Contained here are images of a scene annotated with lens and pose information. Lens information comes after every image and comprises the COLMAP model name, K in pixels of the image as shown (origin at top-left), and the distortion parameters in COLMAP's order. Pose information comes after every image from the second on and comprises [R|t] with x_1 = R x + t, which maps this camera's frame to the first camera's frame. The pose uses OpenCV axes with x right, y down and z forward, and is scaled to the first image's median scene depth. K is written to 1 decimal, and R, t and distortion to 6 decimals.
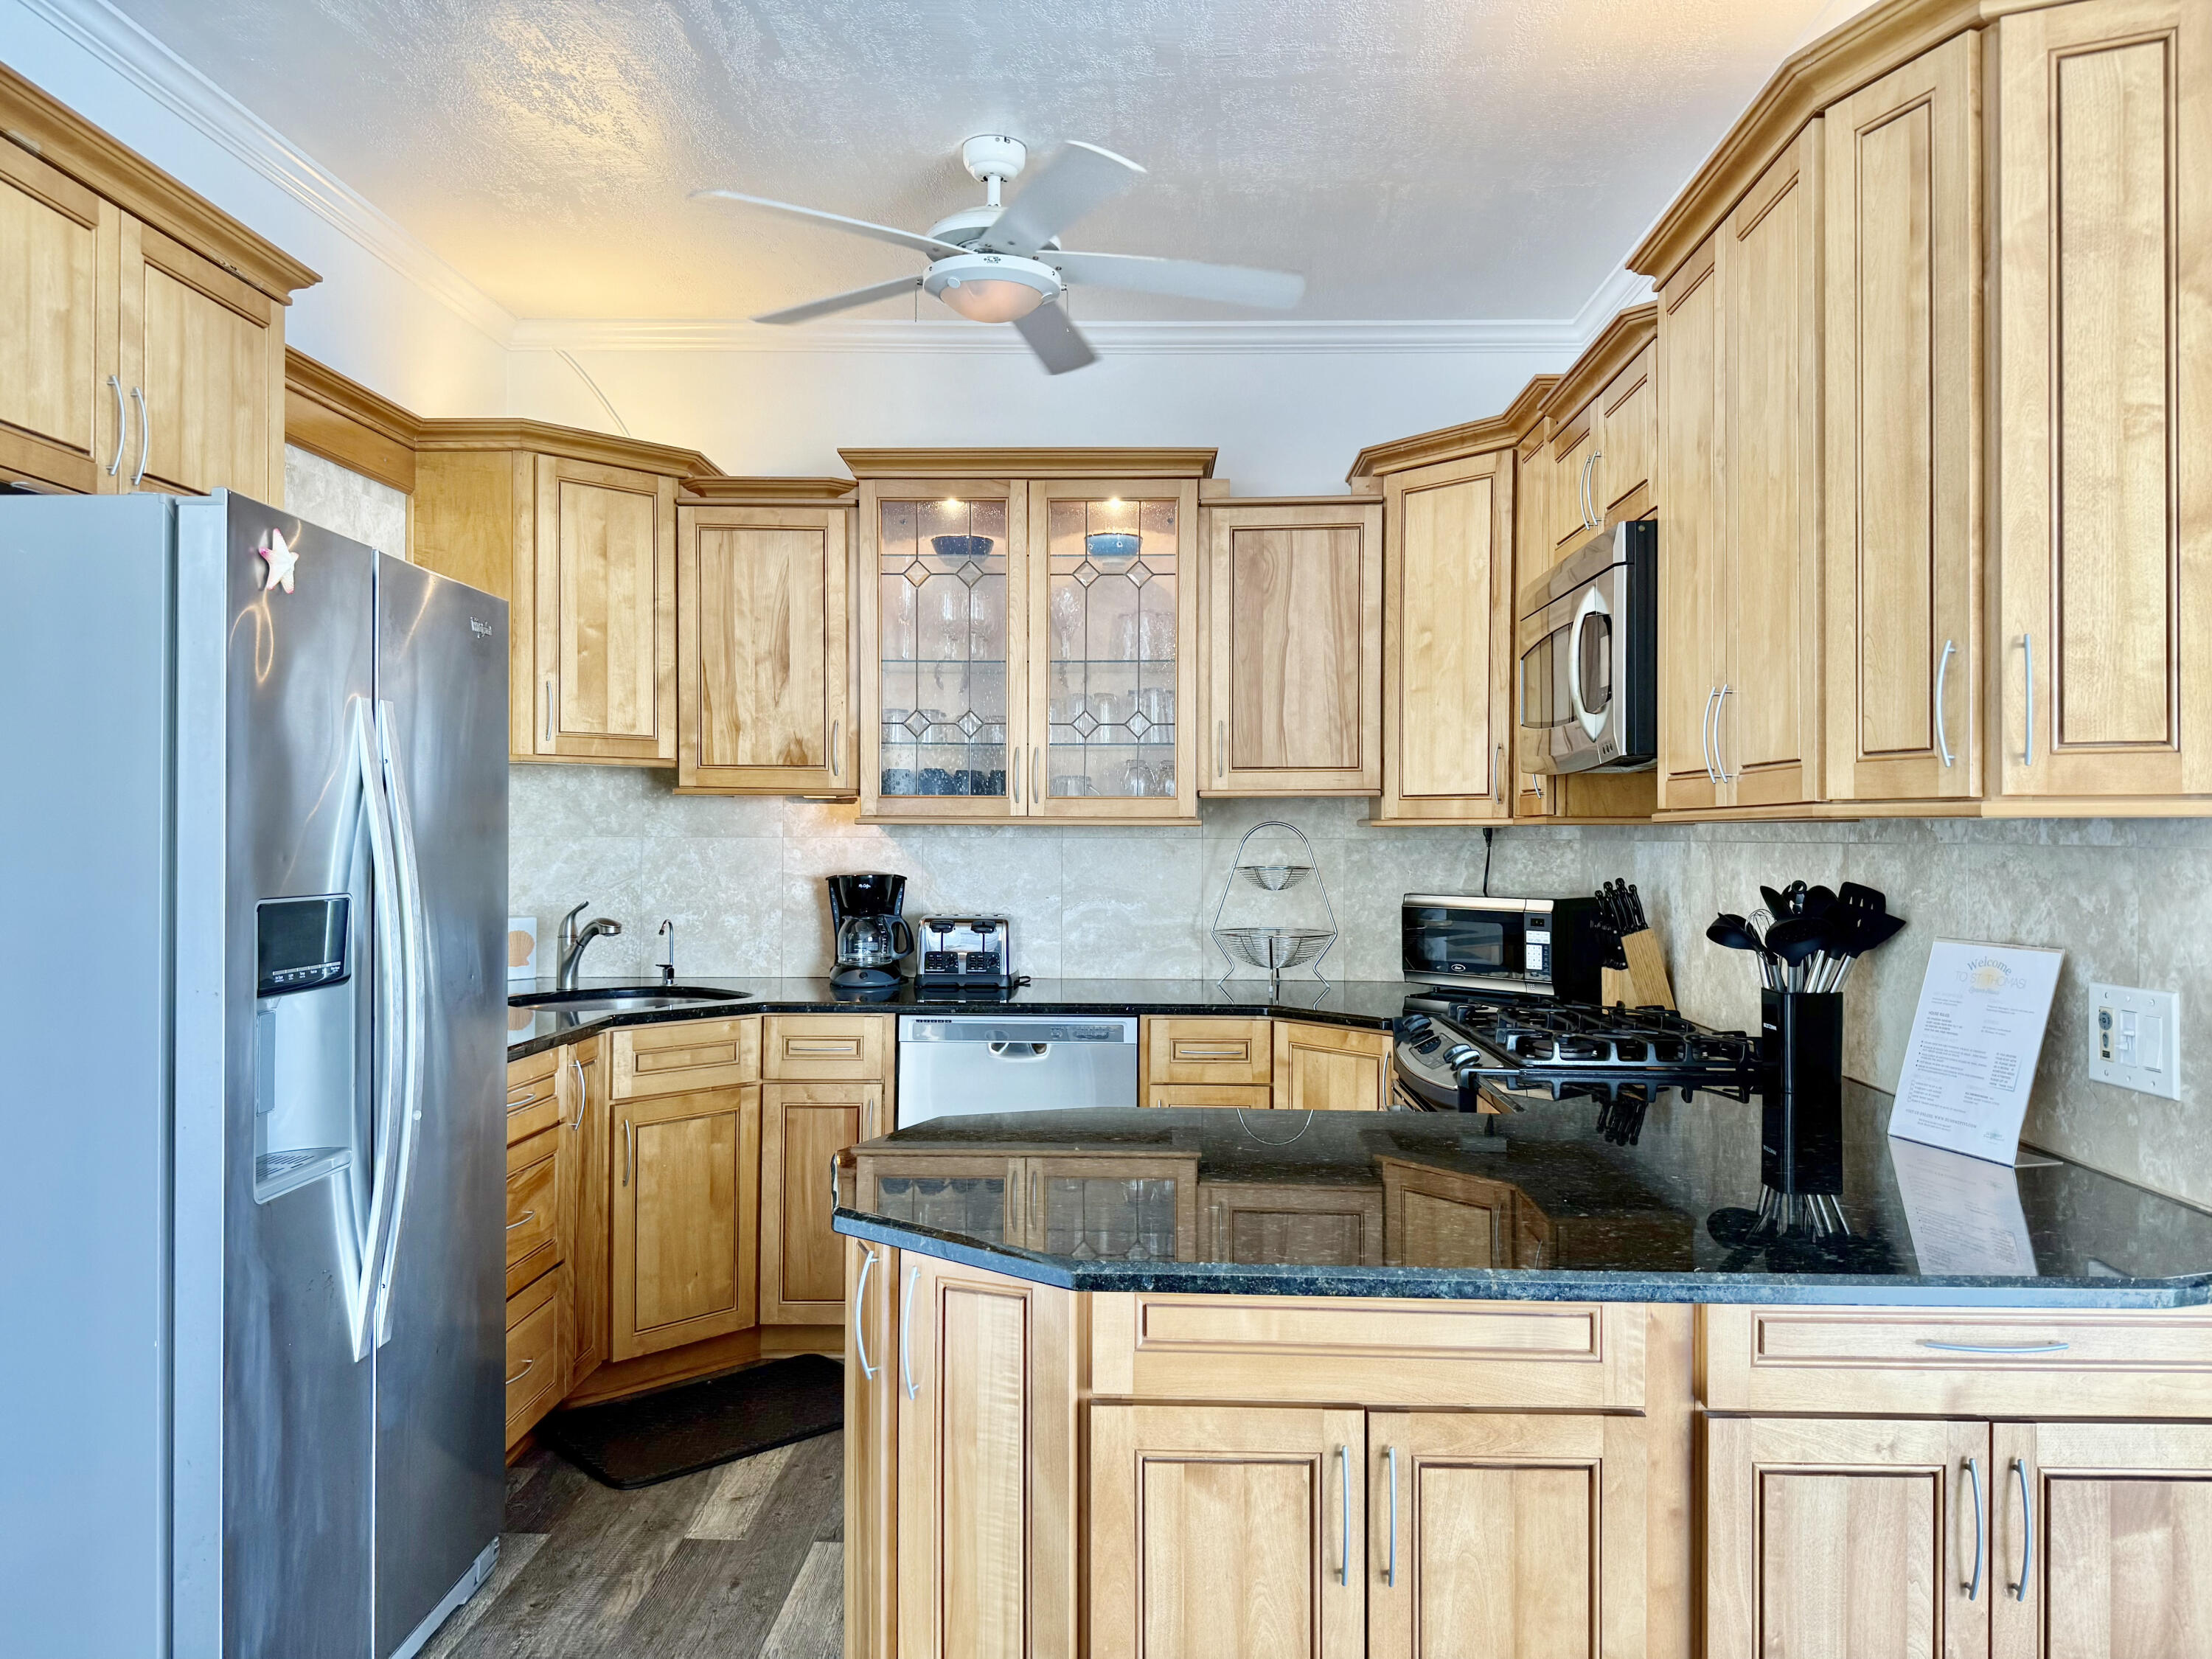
lens RADIAL K [[1548.8, 0, 1116.0], [0, 1548.8, 830.0], [0, 0, 1]] dist [0.030800, -0.018794]
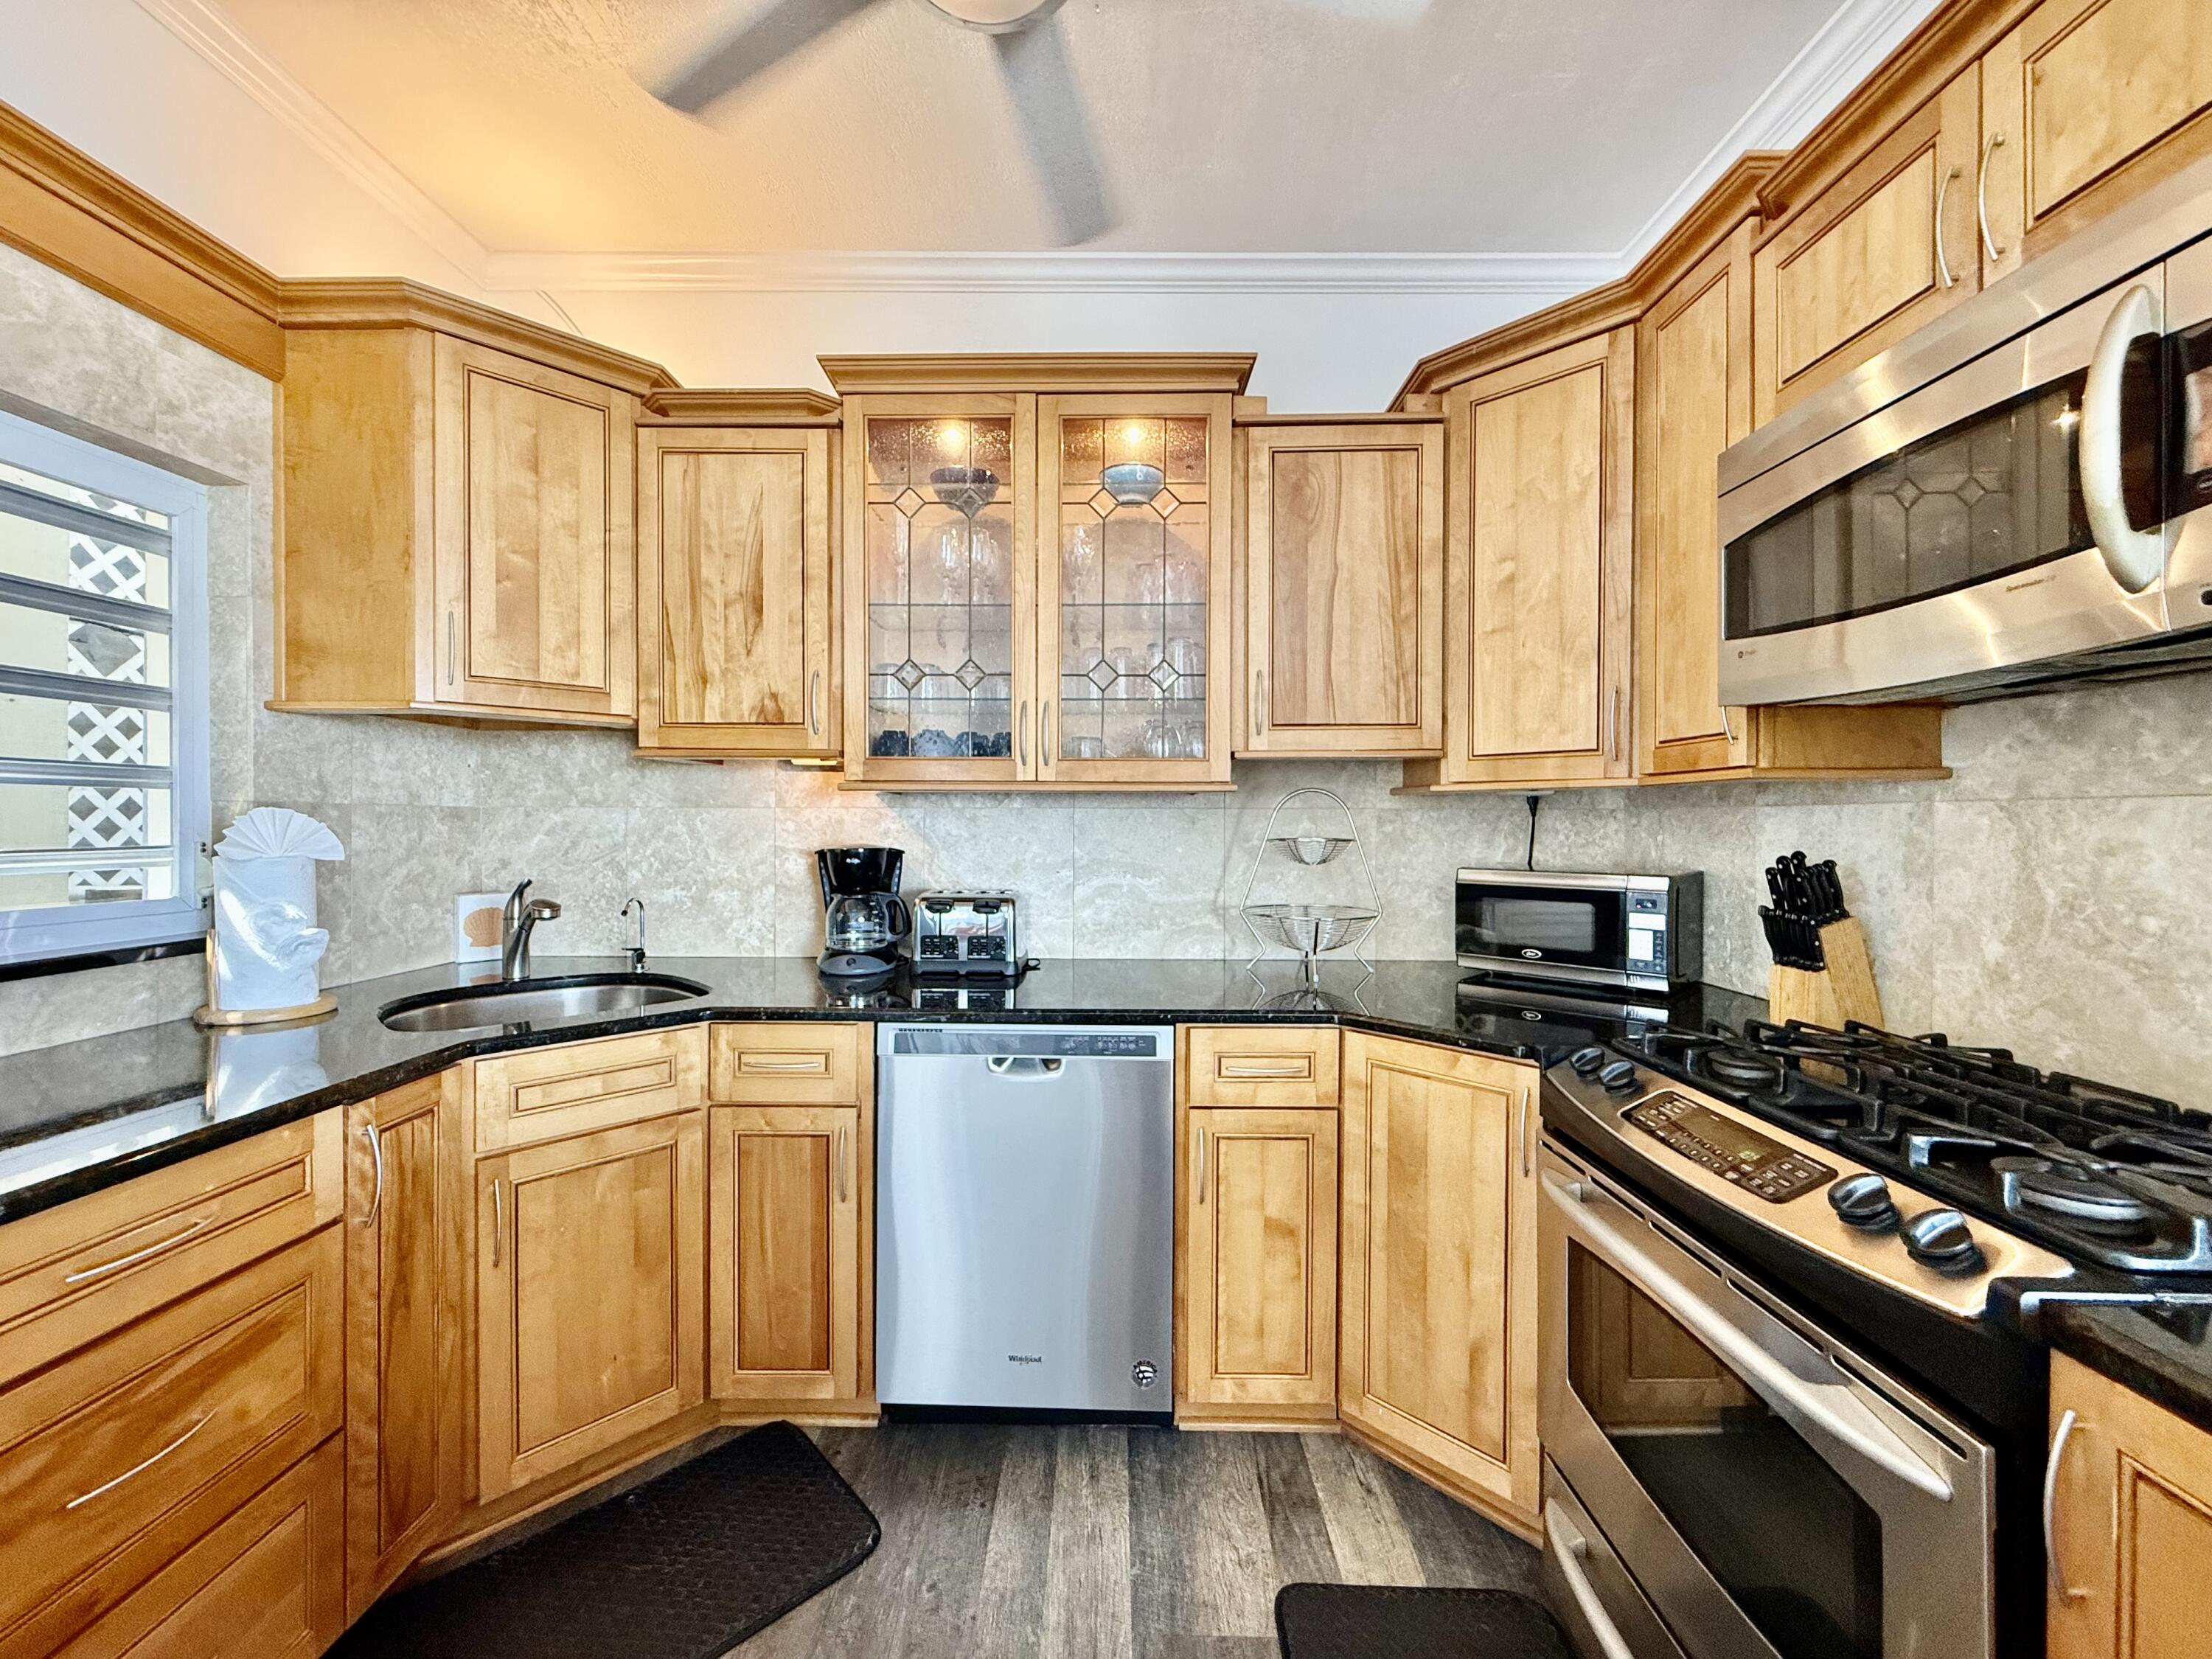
lens RADIAL K [[886.0, 0, 1101.1], [0, 886.0, 817.9], [0, 0, 1]] dist [-0.000006, 0.000146]
pose [[0.999878, -0.000922, 0.015581, -0.028927], [0.000942, 0.999999, -0.001221, 0.012667], [-0.015580, 0.001235, 0.999878, 0.503322]]
